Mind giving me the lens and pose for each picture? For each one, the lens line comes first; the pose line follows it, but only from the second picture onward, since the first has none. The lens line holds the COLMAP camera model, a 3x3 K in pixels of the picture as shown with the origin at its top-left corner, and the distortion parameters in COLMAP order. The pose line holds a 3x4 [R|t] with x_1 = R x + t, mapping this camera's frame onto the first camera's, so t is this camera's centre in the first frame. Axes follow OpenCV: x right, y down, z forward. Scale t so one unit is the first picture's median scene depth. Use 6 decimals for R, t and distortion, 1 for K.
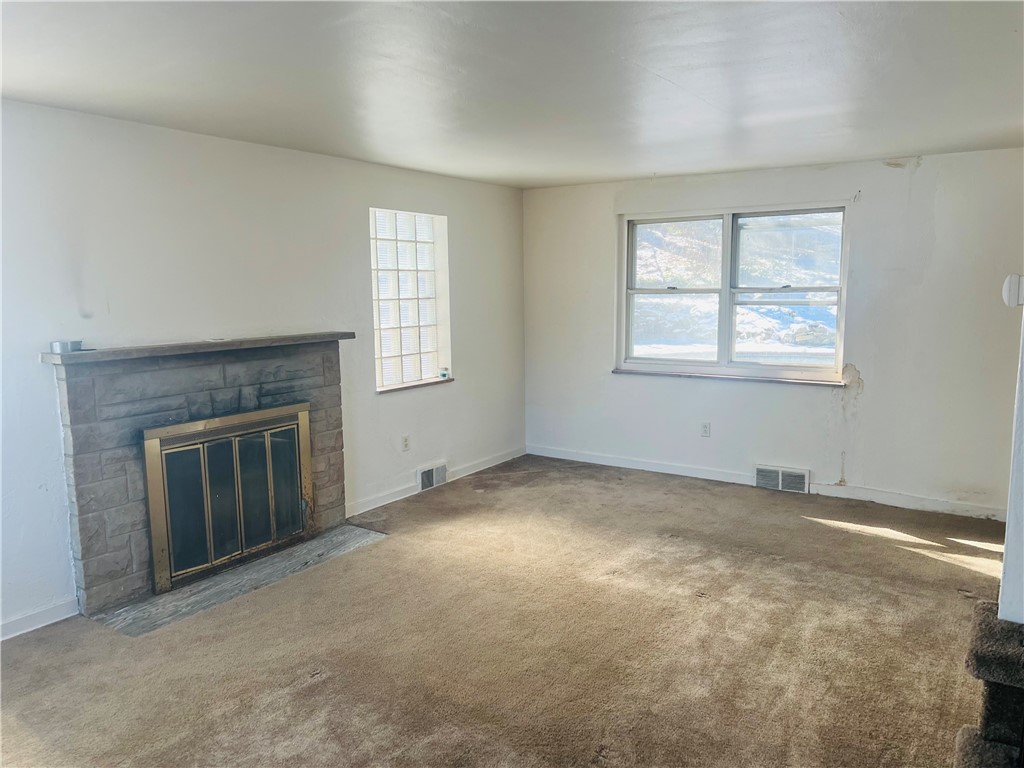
lens RADIAL K [[763.0, 0, 516.6], [0, 763.0, 387.6], [0, 0, 1]] dist [0.090525, -0.105644]
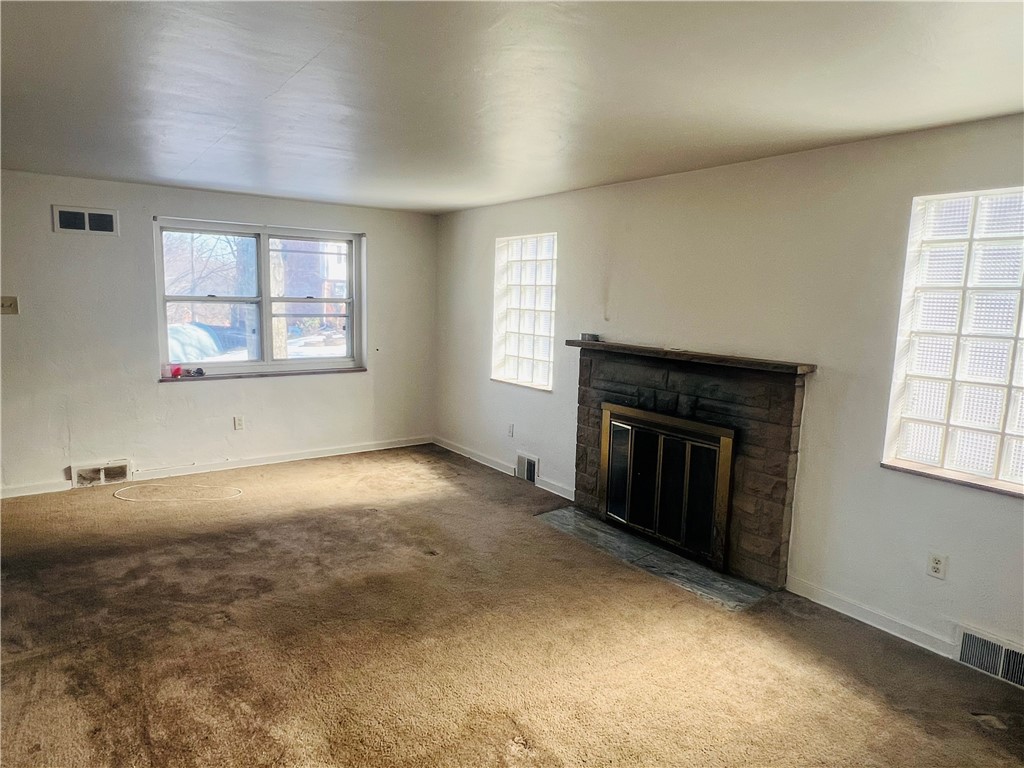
lens RADIAL K [[628.0, 0, 500.6], [0, 628.0, 385.4], [0, 0, 1]] dist [-0.000889, 0.000097]
pose [[-0.359910, 0.135431, -0.923105, 0.563920], [-0.149419, 0.968271, 0.200314, -0.154348], [0.920945, 0.210024, -0.328254, 1.050531]]
